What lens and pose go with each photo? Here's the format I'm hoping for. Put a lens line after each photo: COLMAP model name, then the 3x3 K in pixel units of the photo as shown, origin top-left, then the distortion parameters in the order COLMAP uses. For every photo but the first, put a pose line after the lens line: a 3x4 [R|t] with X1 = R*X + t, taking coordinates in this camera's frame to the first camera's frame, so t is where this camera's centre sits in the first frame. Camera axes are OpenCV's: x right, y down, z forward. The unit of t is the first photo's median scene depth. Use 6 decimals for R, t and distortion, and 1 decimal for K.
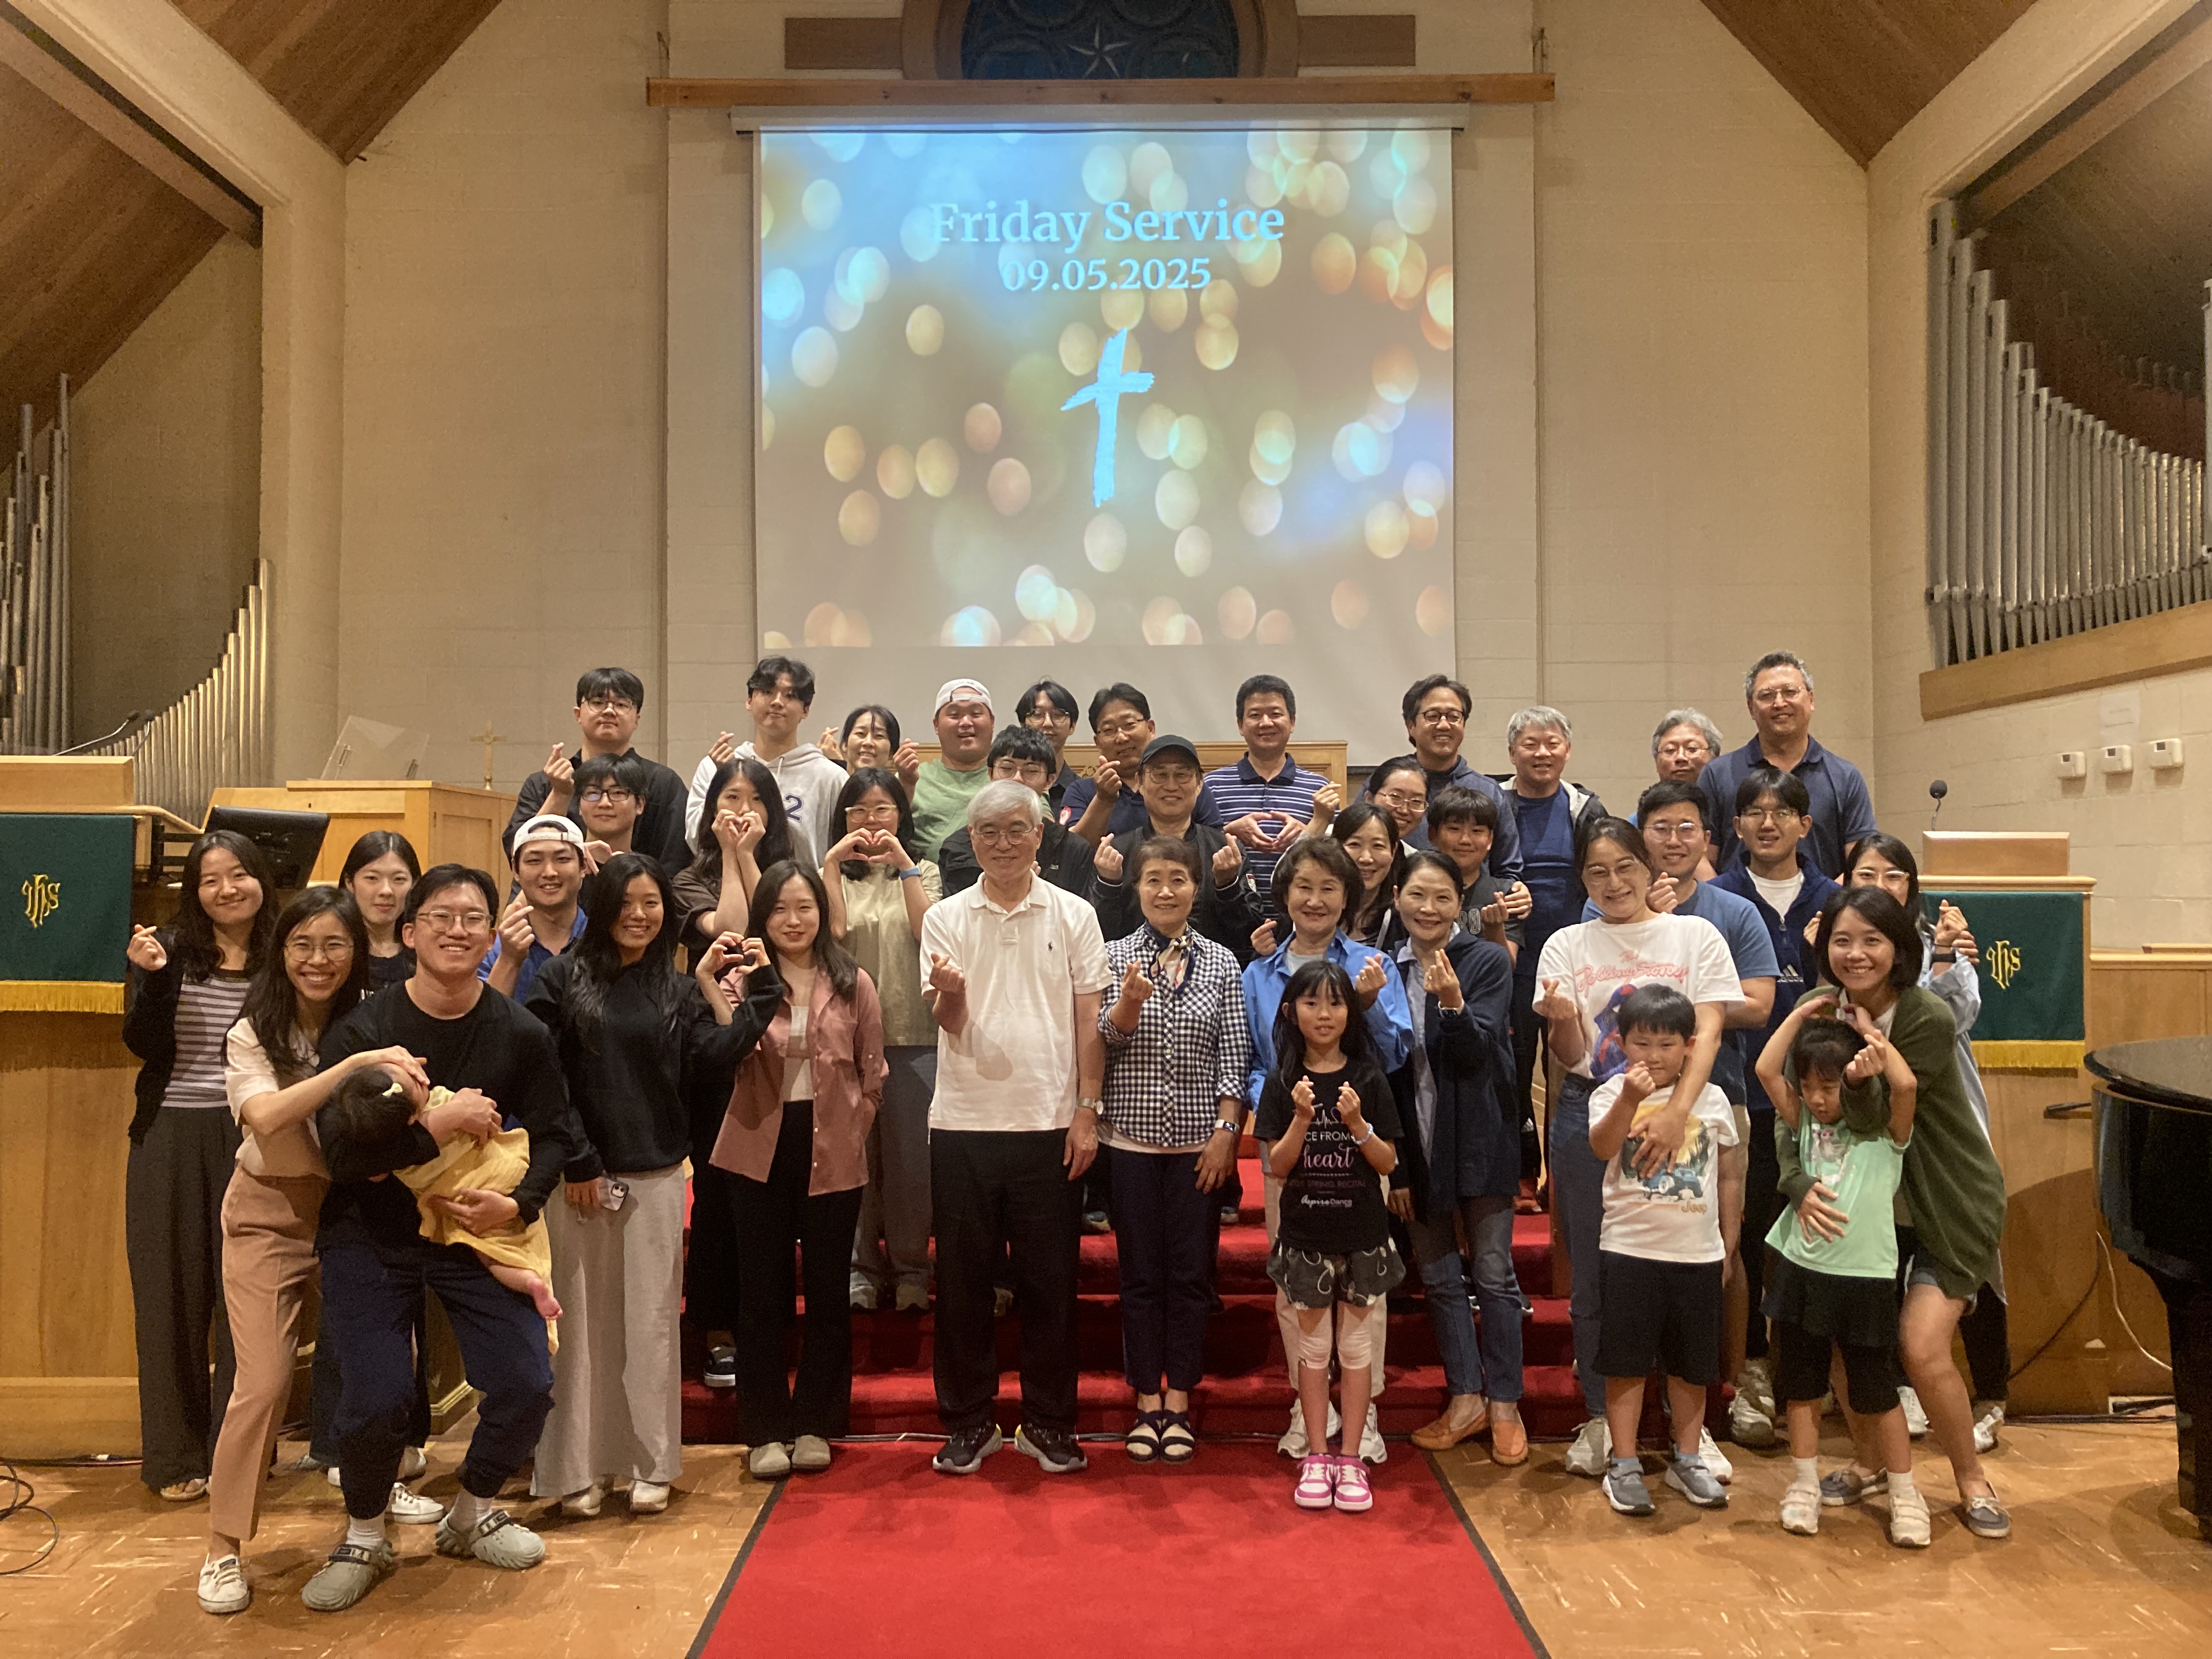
lens RADIAL K [[1792.5, 0, 1106.0], [0, 1792.5, 829.5], [0, 0, 1]] dist [0.007711, 0.015931]
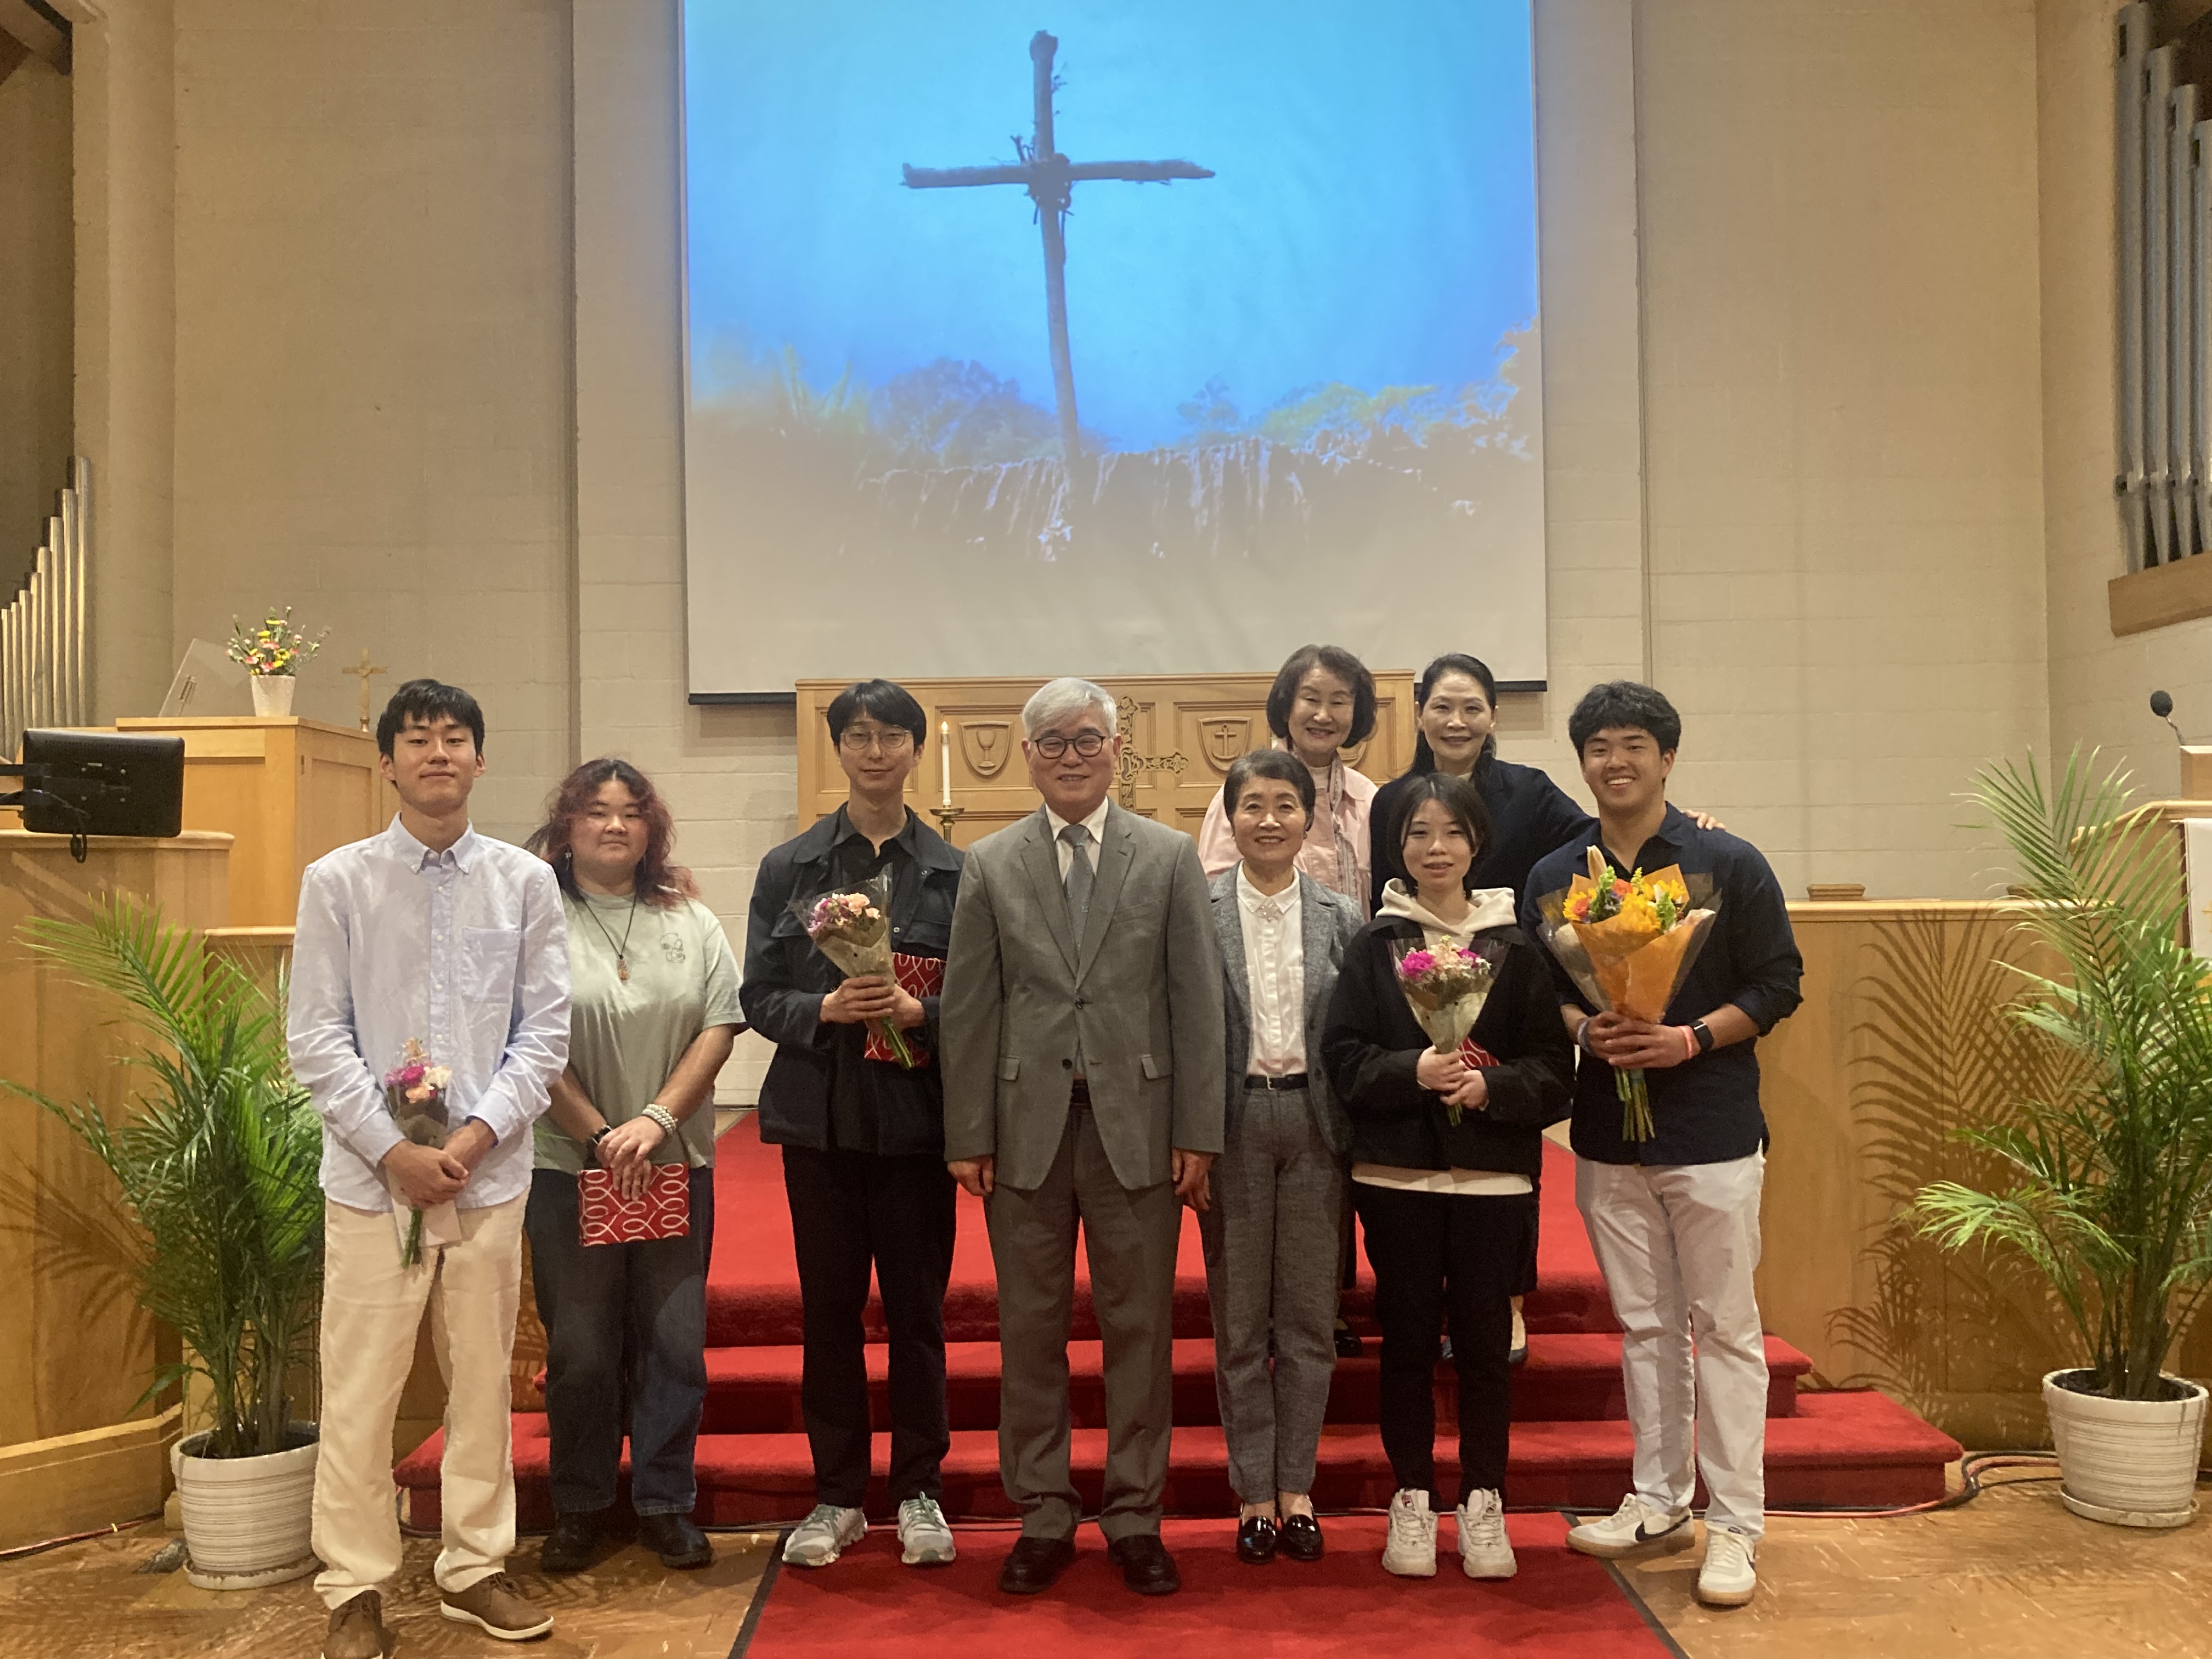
lens RADIAL K [[2104.3, 0, 1100.9], [0, 2104.3, 825.0], [0, 0, 1]] dist [0.010494, 0.012682]
pose [[0.999852, -0.010310, 0.013787, -0.023430], [0.010242, 0.999935, 0.004981, 0.016386], [-0.013838, -0.004839, 0.999893, 0.040940]]
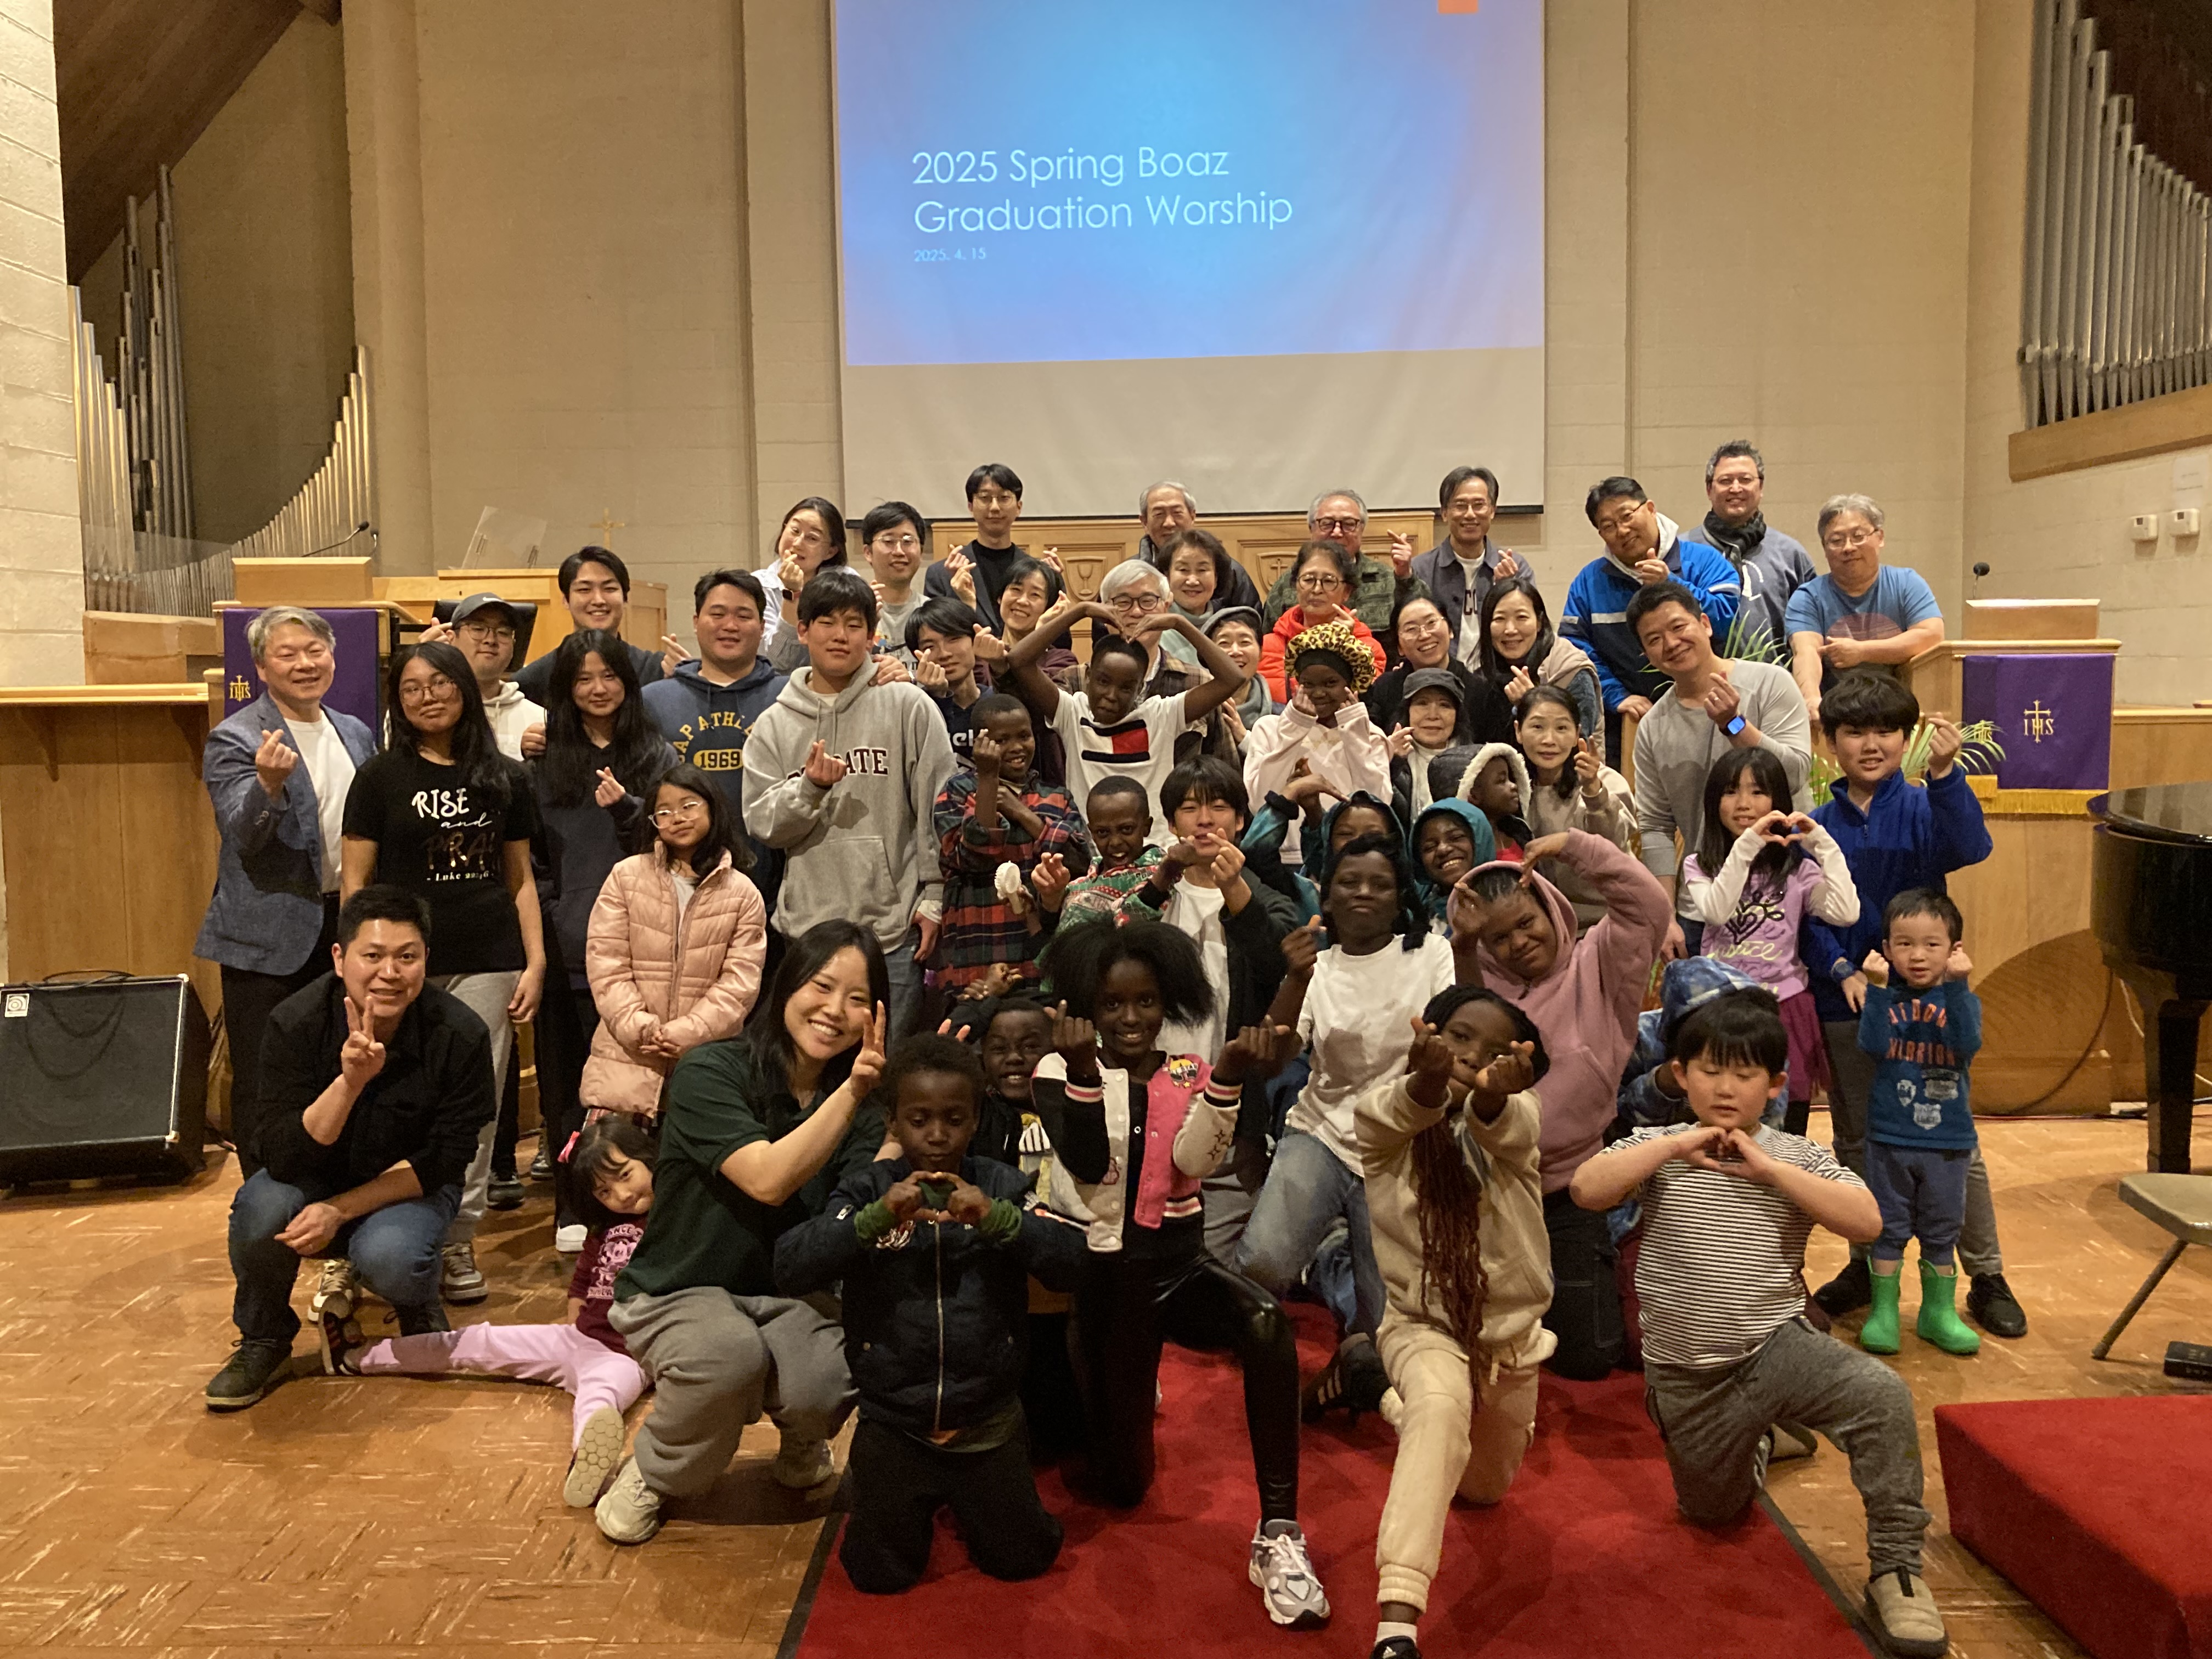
lens RADIAL K [[2011.0, 0, 1089.7], [0, 2011.0, 818.2], [0, 0, 1]] dist [0.004090, 0.009402]
pose [[0.999552, -0.010532, -0.028024, -0.029811], [0.013601, 0.993651, 0.111680, -0.007046], [0.026670, -0.112011, 0.993349, -0.154295]]
